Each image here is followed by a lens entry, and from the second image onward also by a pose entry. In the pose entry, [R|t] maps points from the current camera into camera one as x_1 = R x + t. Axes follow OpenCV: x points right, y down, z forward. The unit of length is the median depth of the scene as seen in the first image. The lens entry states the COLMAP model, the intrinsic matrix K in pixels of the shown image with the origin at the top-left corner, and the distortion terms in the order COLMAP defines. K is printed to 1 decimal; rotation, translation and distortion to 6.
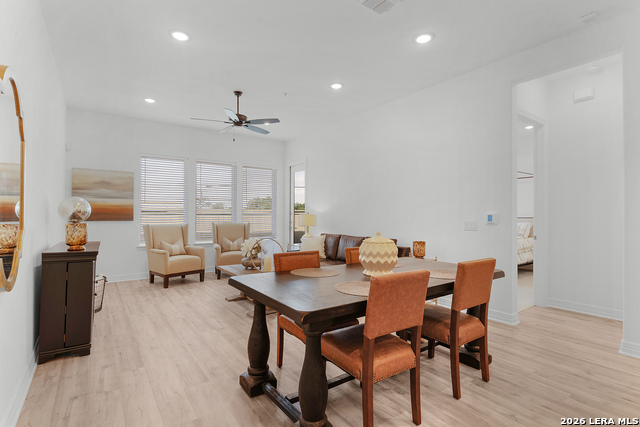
lens RADIAL K [[311.5, 0, 322.1], [0, 311.5, 211.0], [0, 0, 1]] dist [-0.003062, -0.001913]
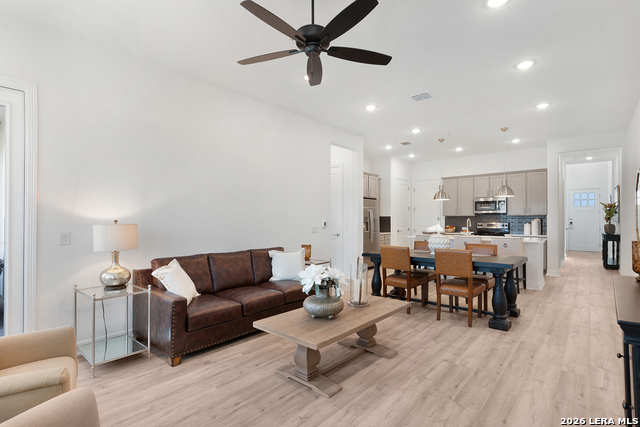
lens RADIAL K [[311.5, 0, 315.9], [0, 311.5, 218.6], [0, 0, 1]] dist [-0.003062, -0.001913]
pose [[-0.211550, -0.000536, 0.977367, -0.626590], [-0.006911, 0.999976, -0.000947, 0.000011], [-0.977343, -0.006955, -0.211548, 0.898011]]
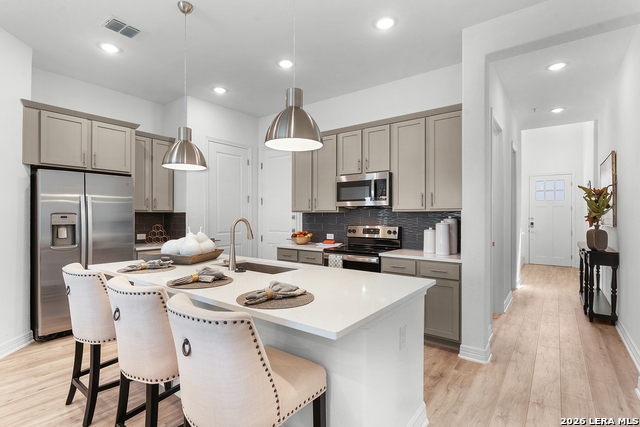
lens RADIAL K [[311.5, 0, 318.0], [0, 311.5, 213.9], [0, 0, 1]] dist [-0.003062, -0.001913]
pose [[-0.278447, 0.002721, 0.960448, -0.485518], [-0.010862, 0.999923, -0.005982, -0.002378], [-0.960390, -0.012098, -0.278396, 0.708214]]
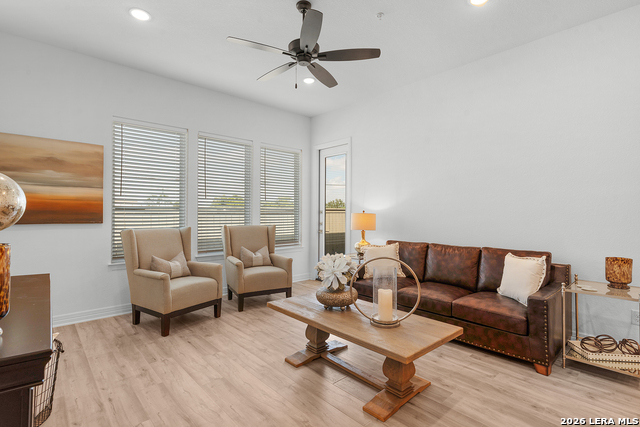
lens RADIAL K [[311.5, 0, 322.4], [0, 311.5, 211.9], [0, 0, 1]] dist [-0.003062, -0.001913]
pose [[0.993568, 0.001916, 0.113219, -0.247167], [-0.002511, 0.999984, 0.005112, 0.004335], [-0.113207, -0.005363, 0.993557, 0.340449]]
